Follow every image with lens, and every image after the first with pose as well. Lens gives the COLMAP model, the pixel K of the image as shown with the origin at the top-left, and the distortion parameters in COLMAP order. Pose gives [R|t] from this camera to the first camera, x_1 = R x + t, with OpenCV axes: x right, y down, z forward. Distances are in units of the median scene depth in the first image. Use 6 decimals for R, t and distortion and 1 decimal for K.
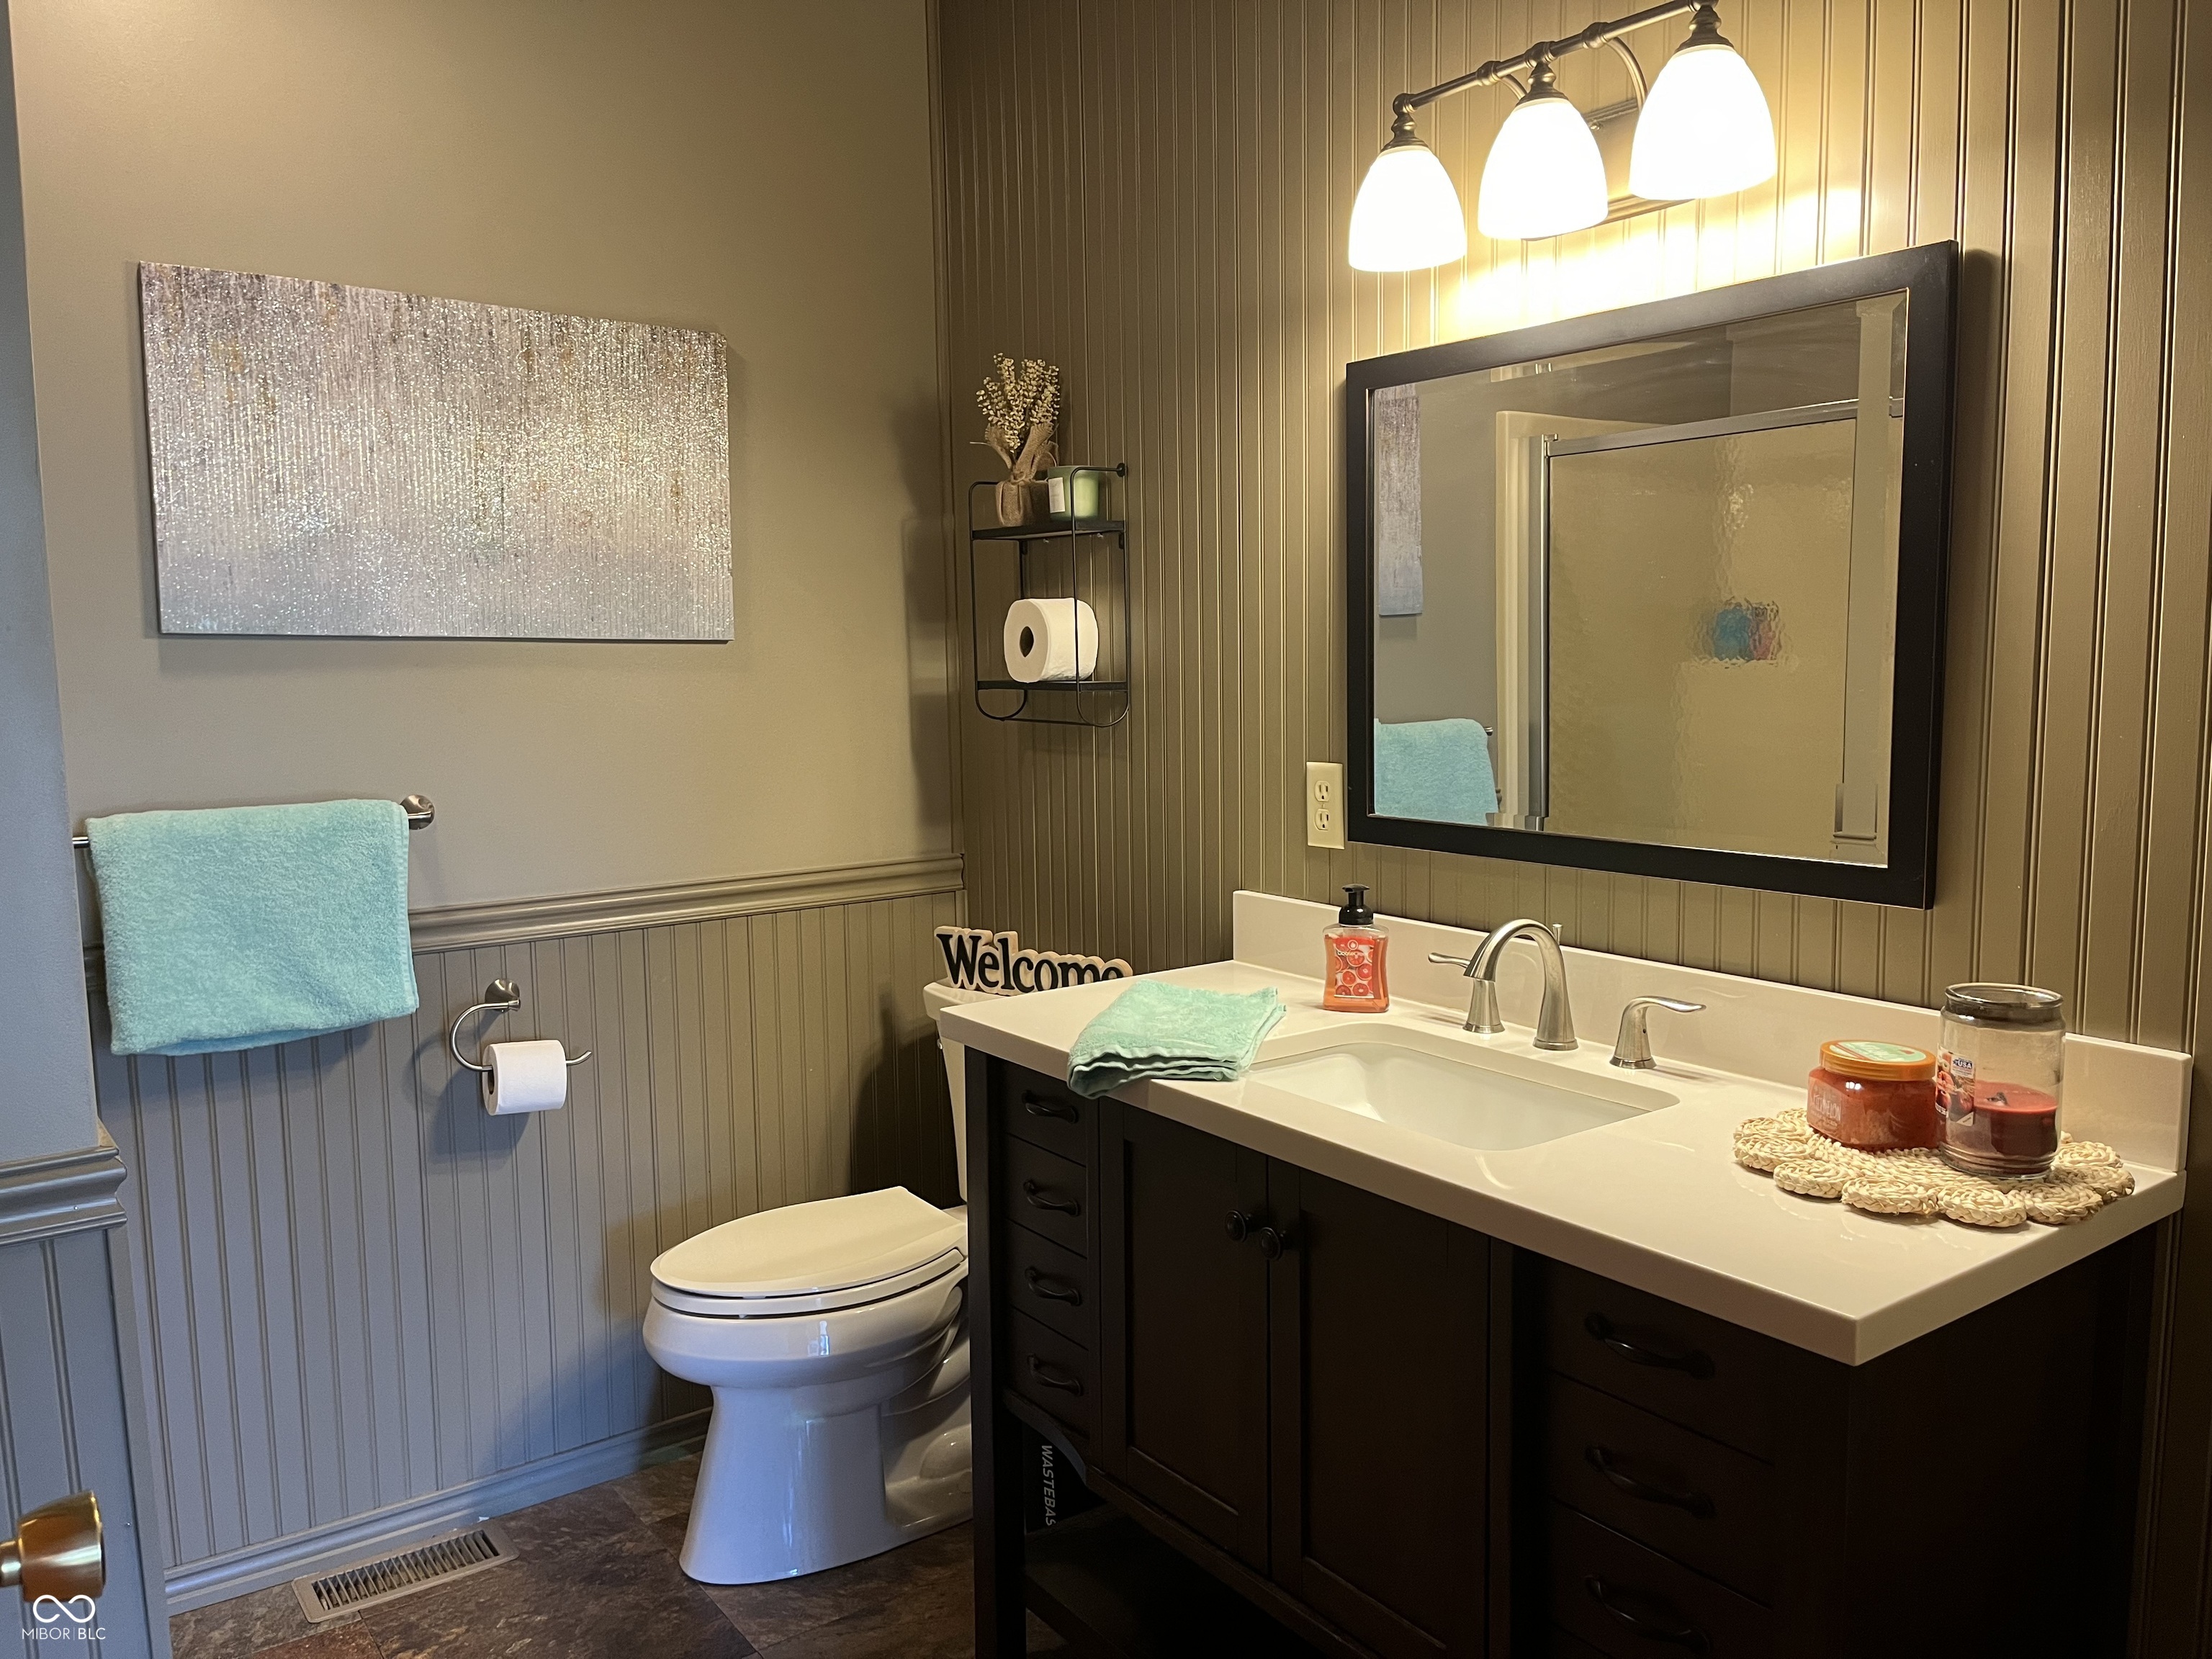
lens RADIAL K [[1671.9, 0, 1045.6], [0, 1671.9, 826.0], [0, 0, 1]] dist [0.010785, 0.000998]
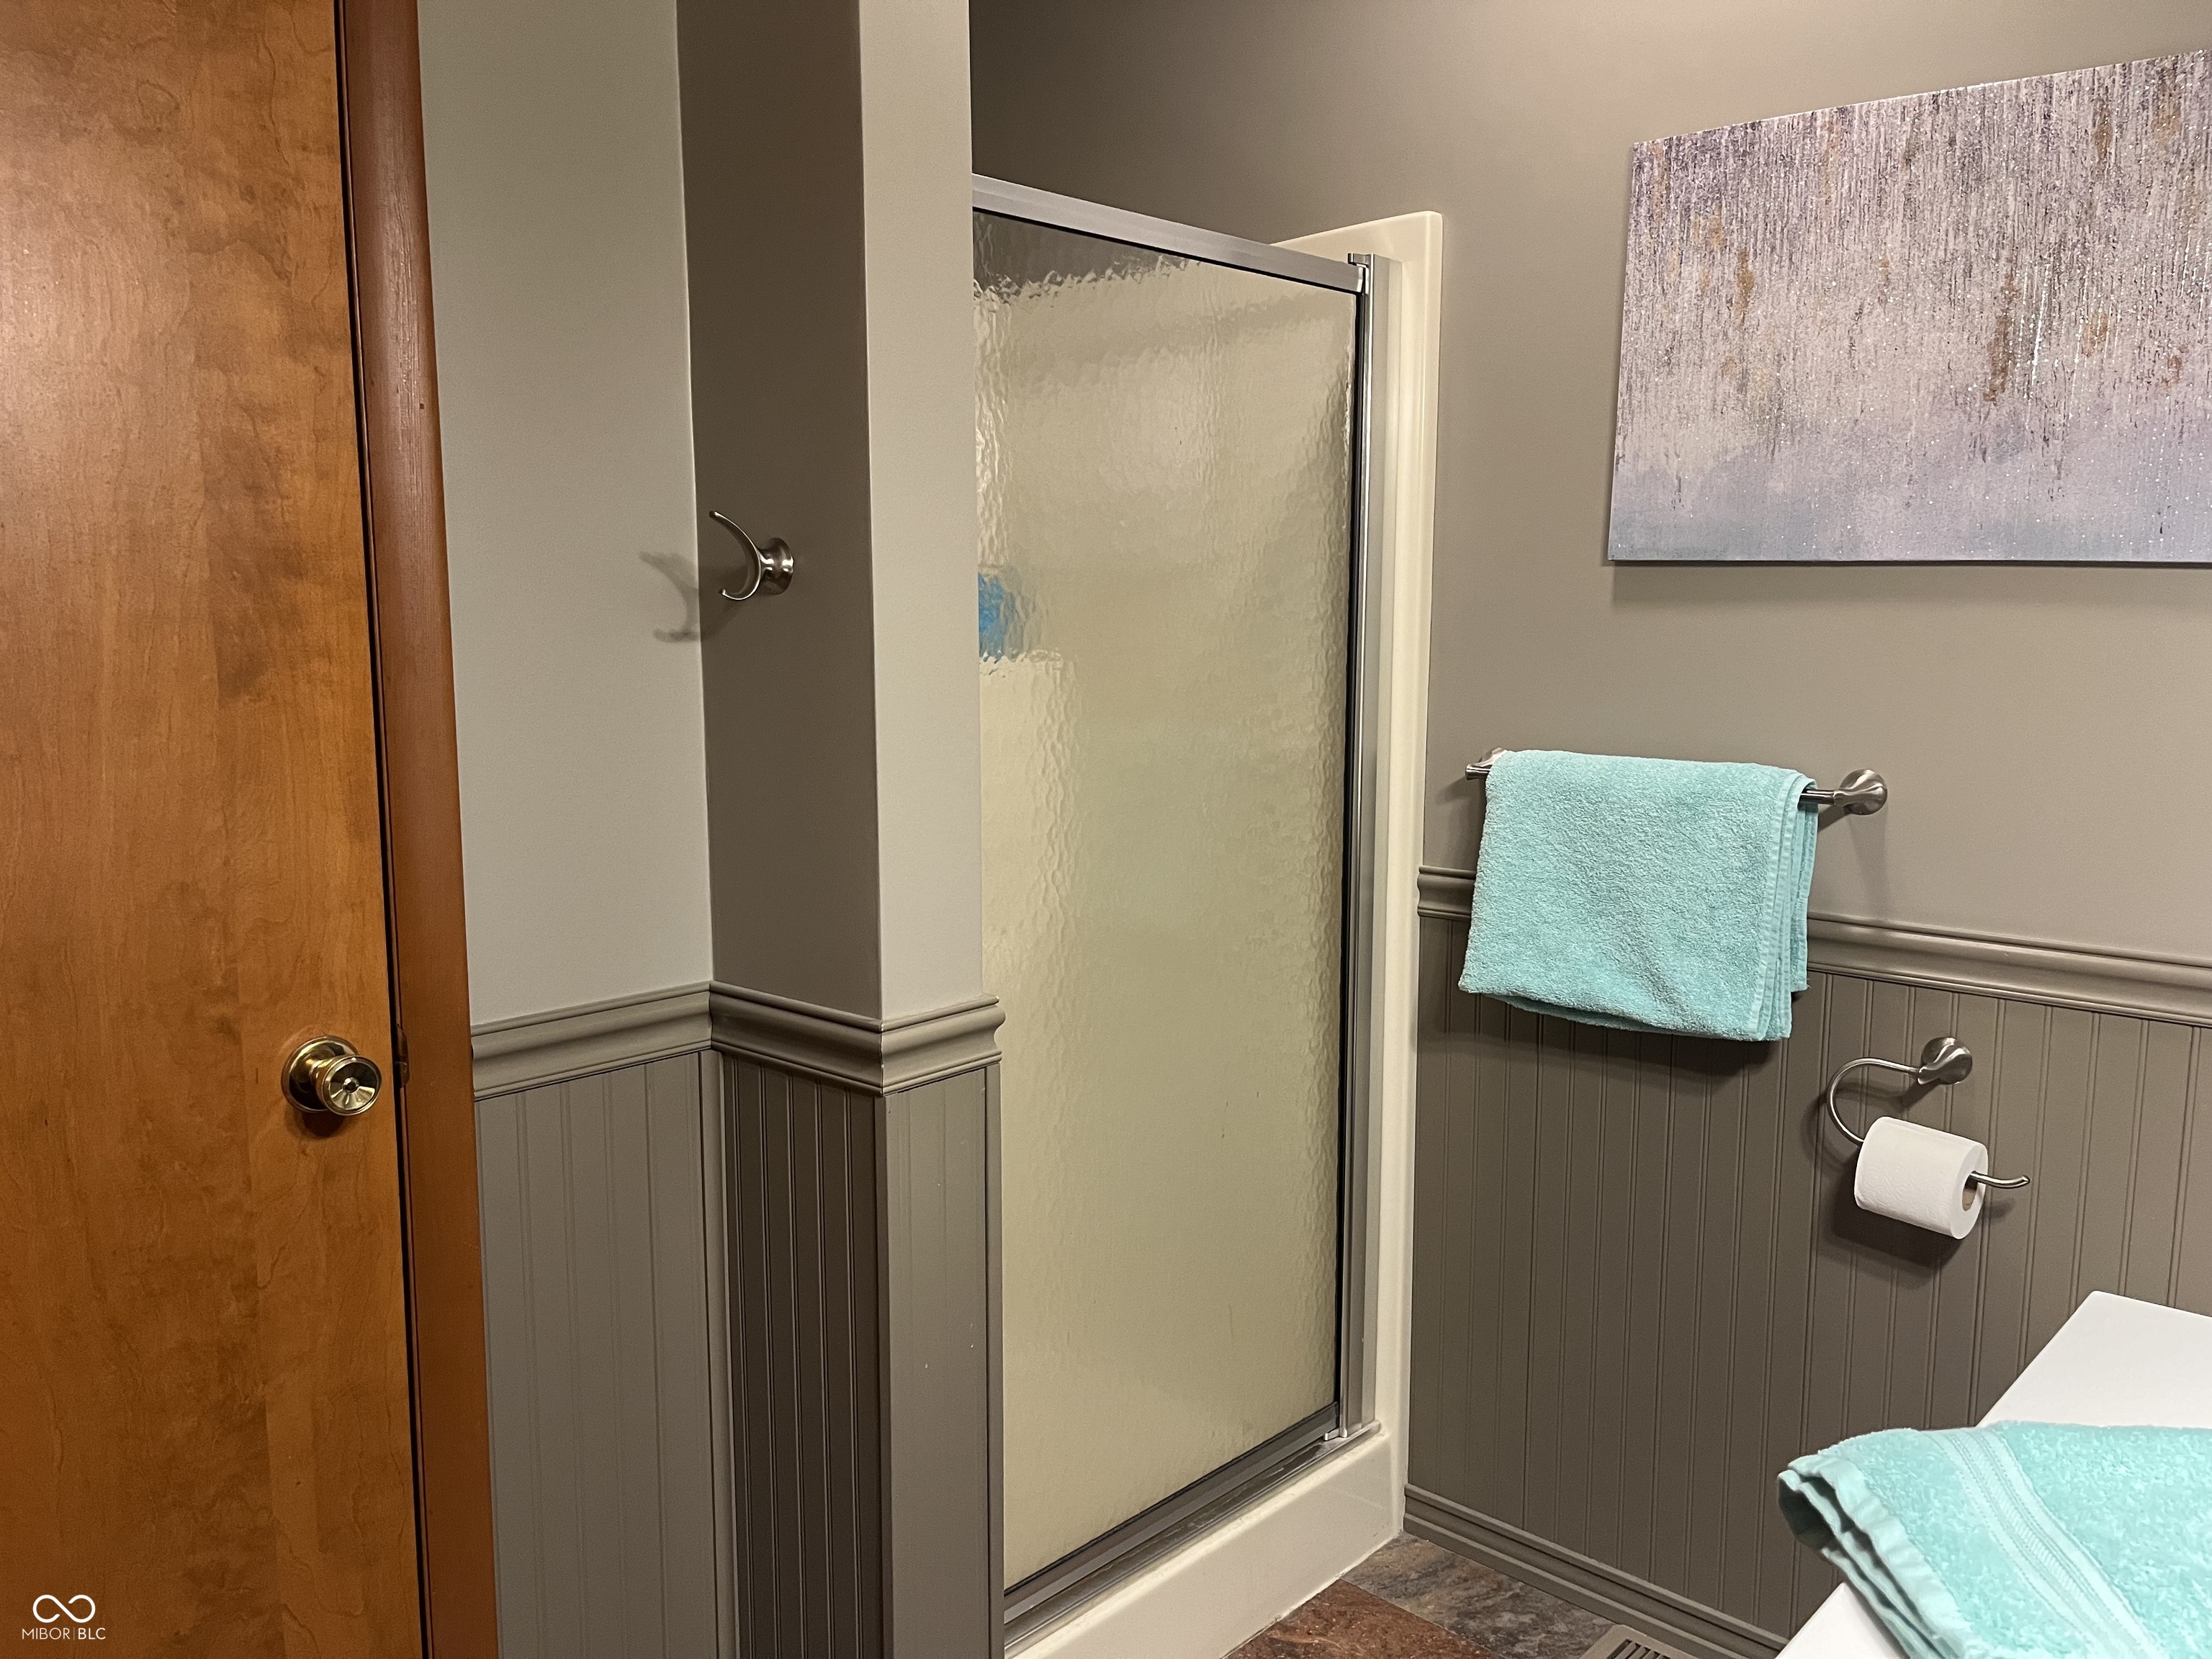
lens RADIAL K [[1668.5, 0, 1121.3], [0, 1668.5, 837.4], [0, 0, 1]] dist [0.093148, -0.135814]
pose [[0.220529, 0.146961, -0.964246, 0.316832], [-0.109163, 0.986092, 0.125325, -0.050900], [0.969253, 0.077622, 0.233504, 0.525565]]
